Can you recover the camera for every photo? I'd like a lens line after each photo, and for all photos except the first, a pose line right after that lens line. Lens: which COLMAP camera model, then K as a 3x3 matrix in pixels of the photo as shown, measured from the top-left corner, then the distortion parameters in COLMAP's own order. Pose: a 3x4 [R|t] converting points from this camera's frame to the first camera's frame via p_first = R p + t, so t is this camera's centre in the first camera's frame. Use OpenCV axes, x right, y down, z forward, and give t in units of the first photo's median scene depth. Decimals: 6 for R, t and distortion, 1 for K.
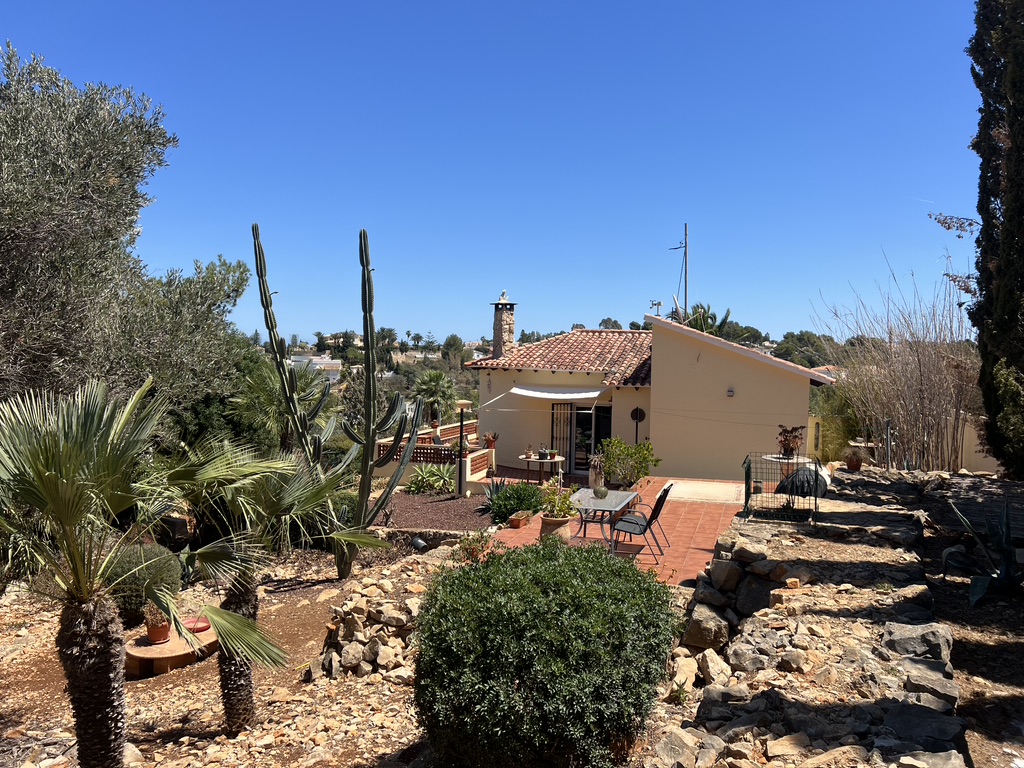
lens RADIAL K [[776.6, 0, 516.4], [0, 776.6, 390.4], [0, 0, 1]] dist [0.056949, -0.063831]
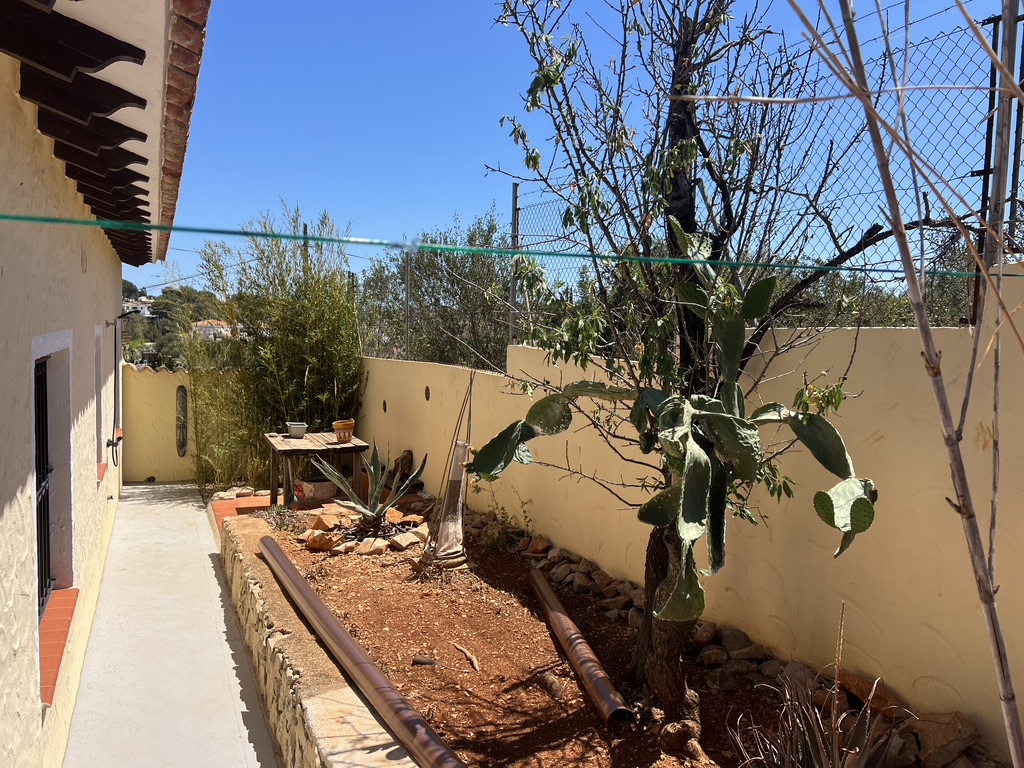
lens RADIAL K [[776.6, 0, 516.4], [0, 776.6, 390.4], [0, 0, 1]] dist [0.056949, -0.063831]
pose [[0.731473, -0.047533, 0.680212, 0.242776], [0.011961, 0.998308, 0.056900, 0.023243], [-0.681766, -0.033484, 0.730804, 0.605359]]
